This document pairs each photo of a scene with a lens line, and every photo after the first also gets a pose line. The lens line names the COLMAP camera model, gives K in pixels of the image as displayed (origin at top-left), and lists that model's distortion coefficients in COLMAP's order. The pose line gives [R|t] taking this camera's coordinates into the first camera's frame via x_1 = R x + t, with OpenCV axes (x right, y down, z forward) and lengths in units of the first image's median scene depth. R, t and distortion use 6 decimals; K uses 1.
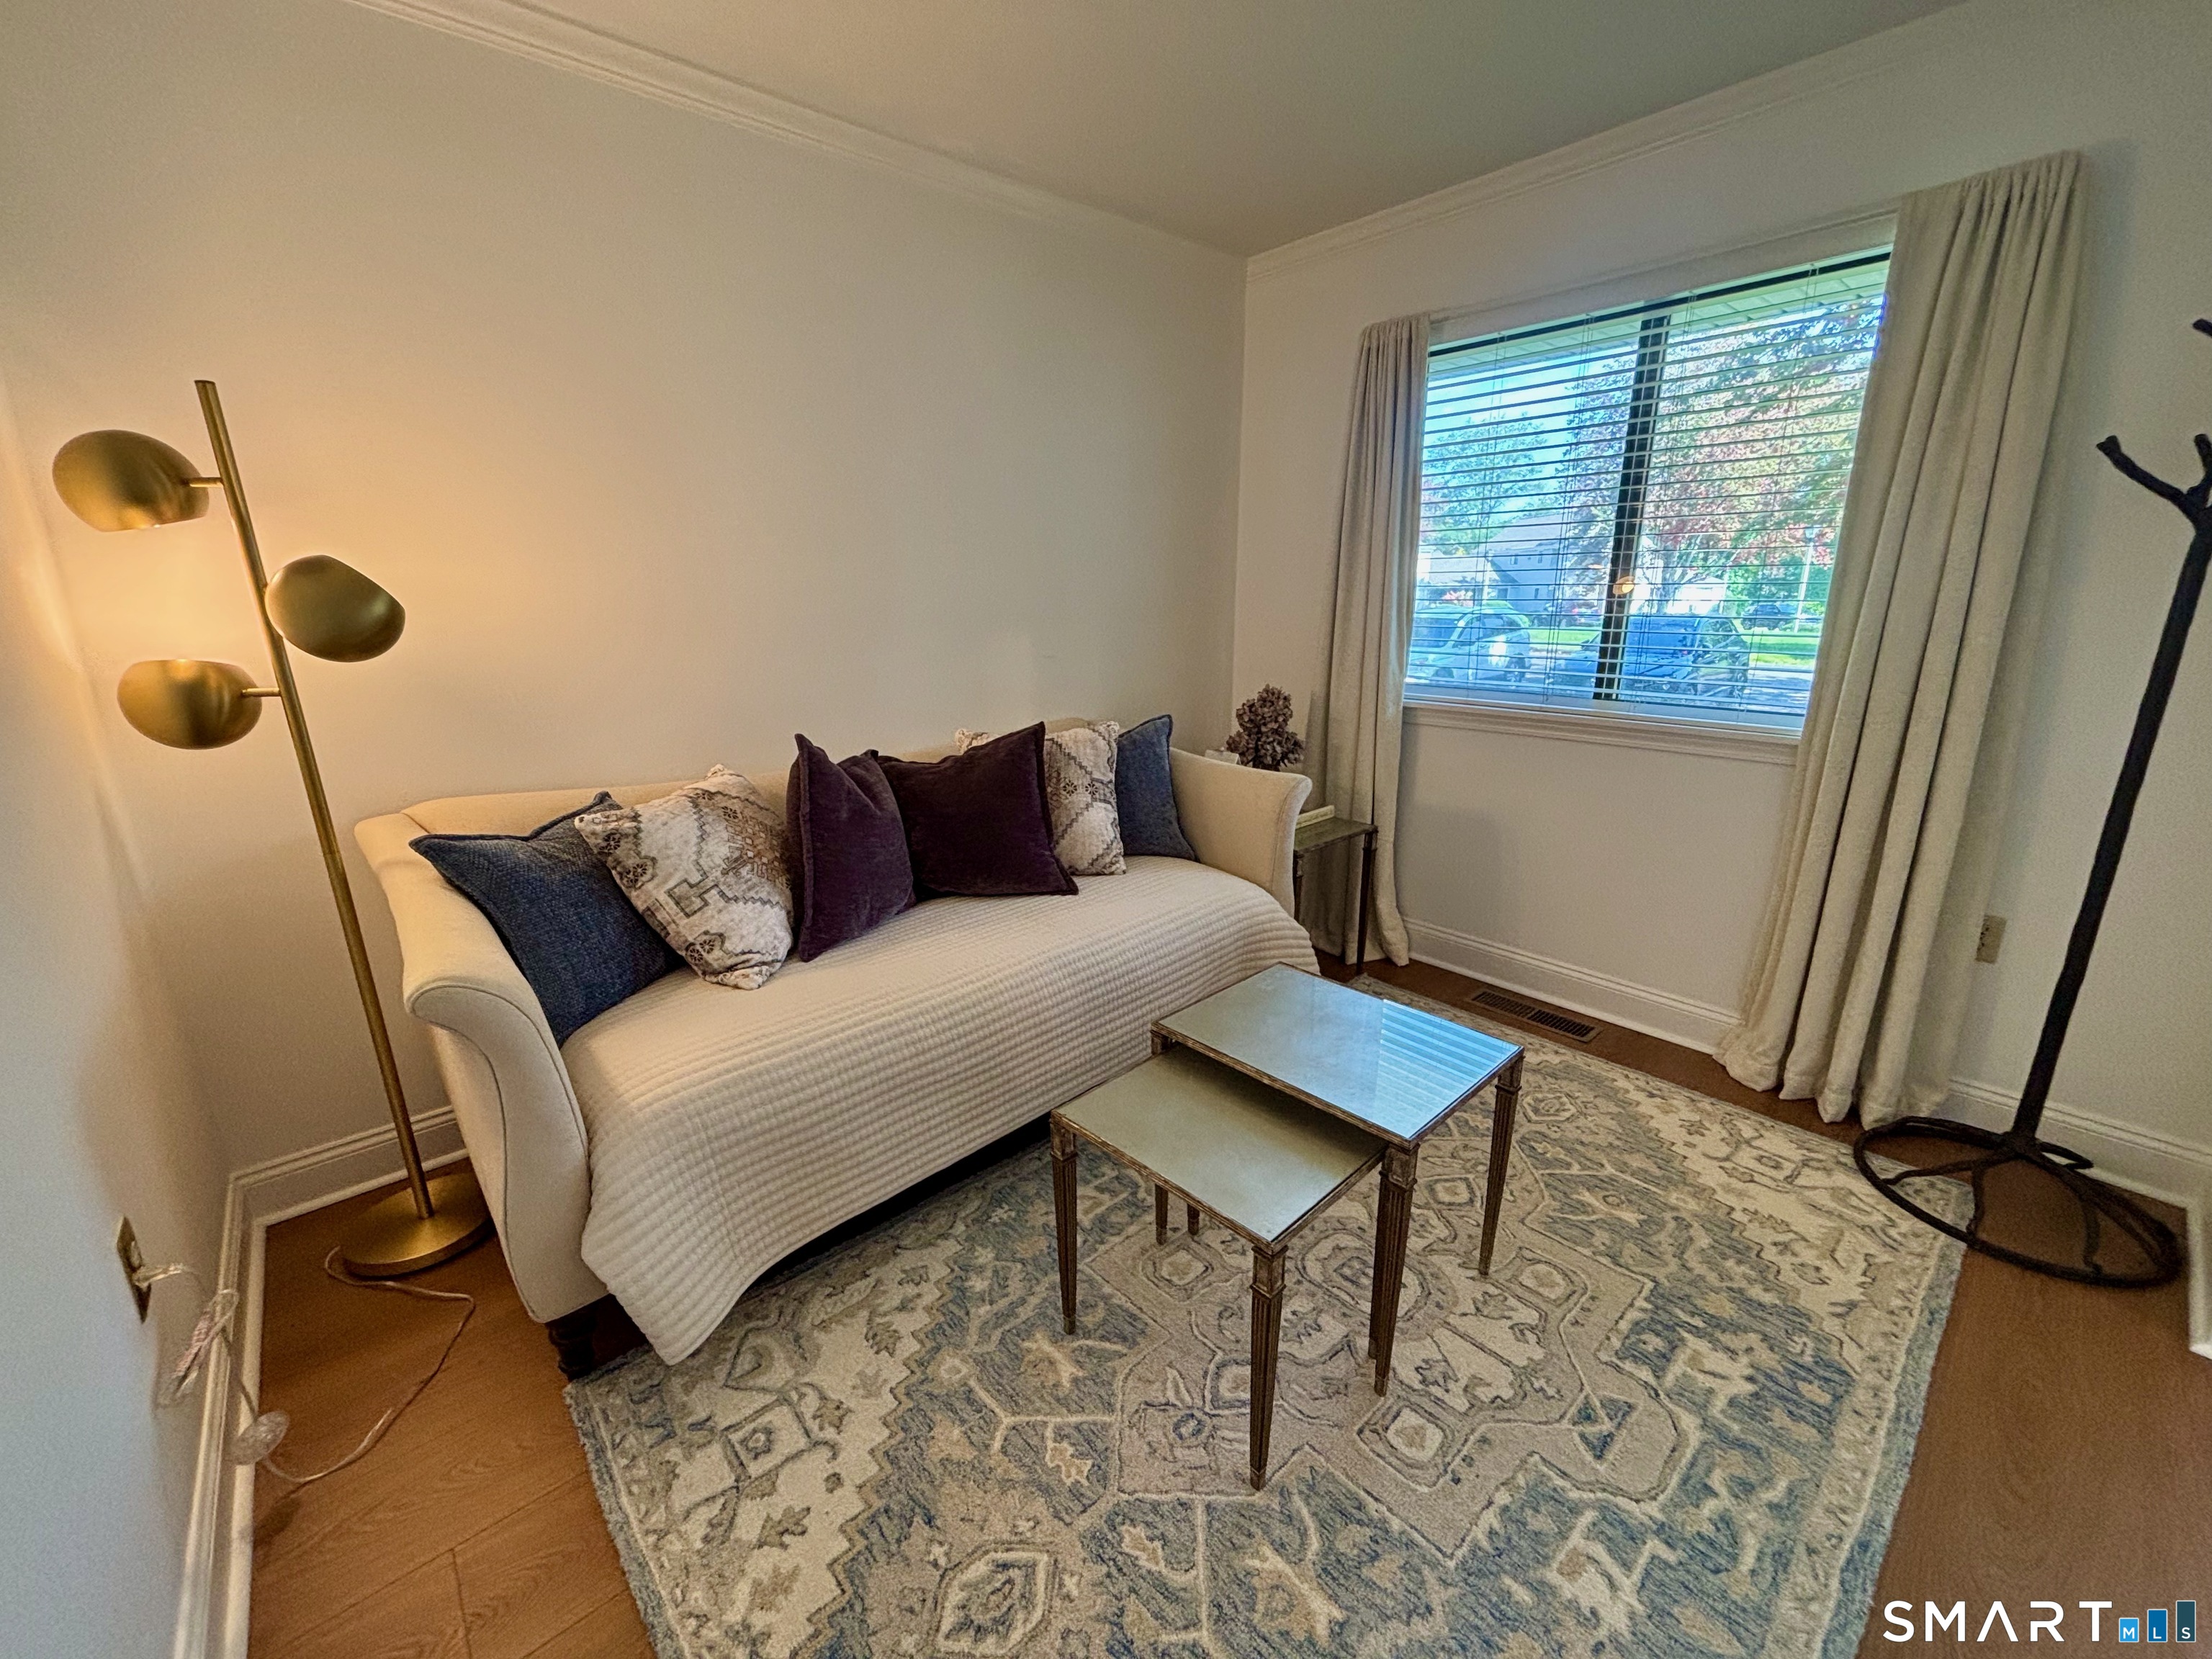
lens RADIAL K [[891.4, 0, 1106.0], [0, 891.4, 829.5], [0, 0, 1]] dist [0.002071, 0.000510]
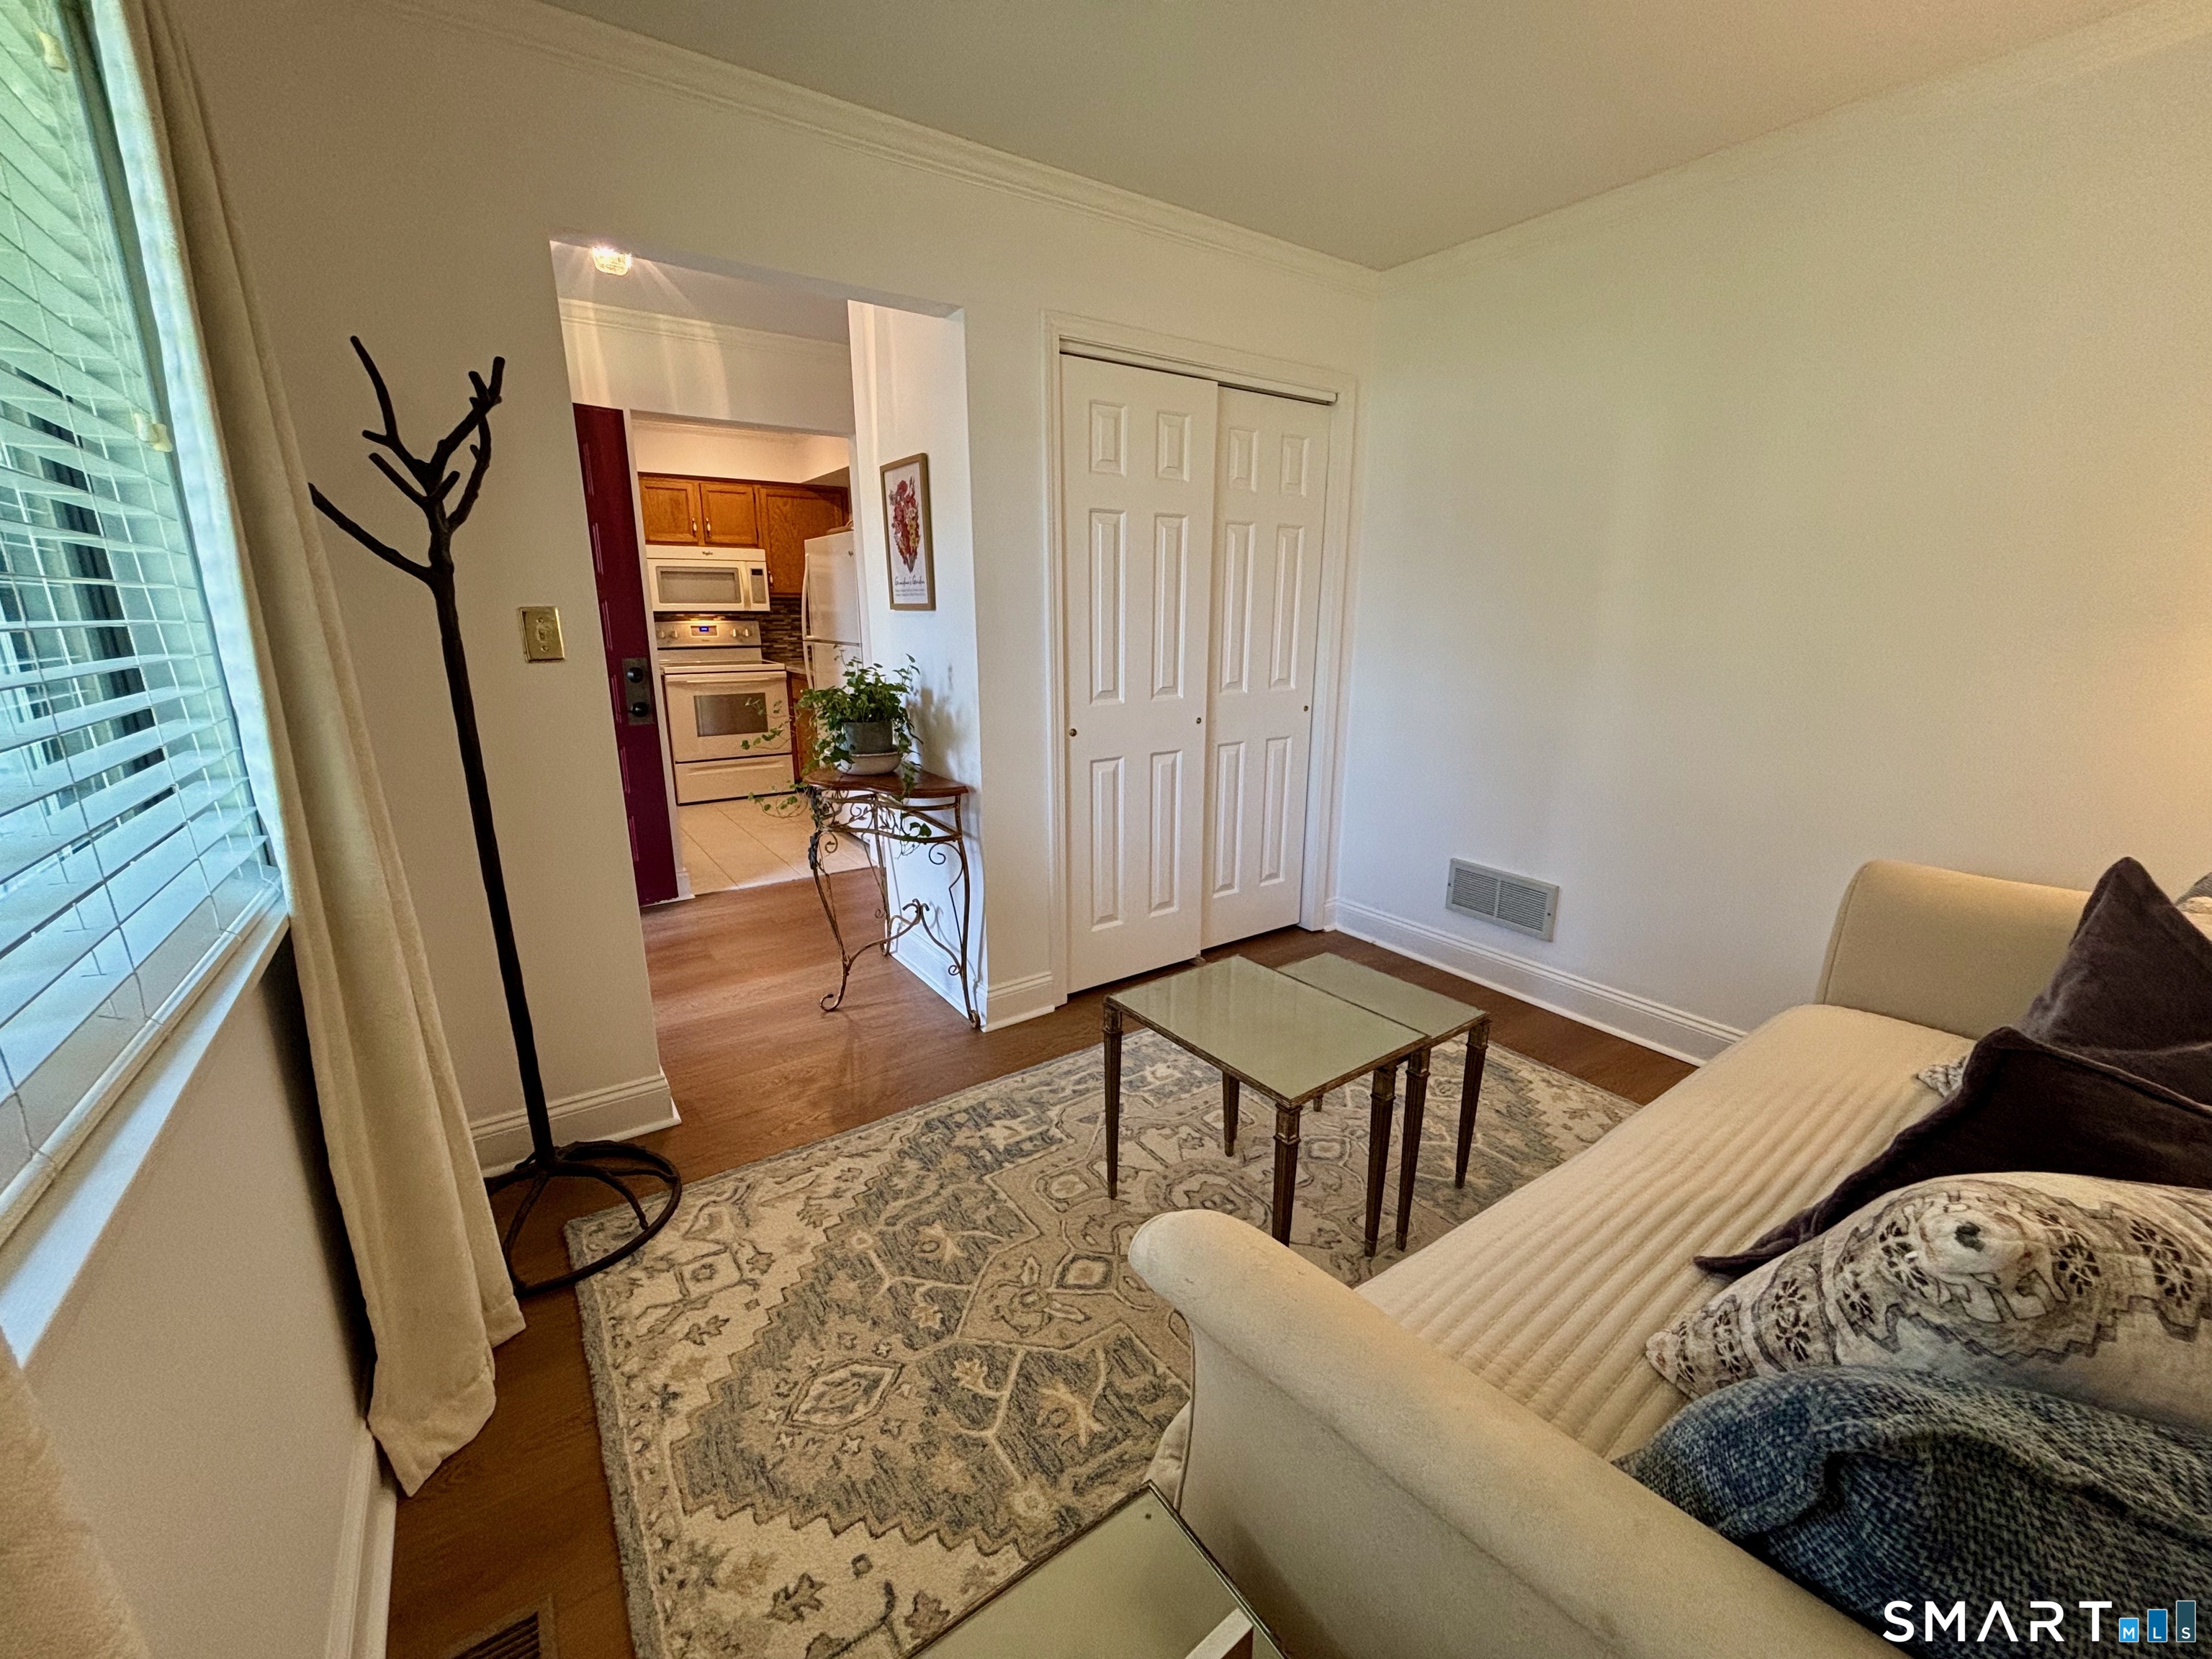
lens RADIAL K [[891.4, 0, 1106.0], [0, 891.4, 829.5], [0, 0, 1]] dist [0.002071, 0.000510]
pose [[-0.994146, -0.016918, 0.106713, 0.285816], [0.036388, 0.877542, 0.478117, -0.438134], [-0.101734, 0.479201, -0.871789, 1.616883]]
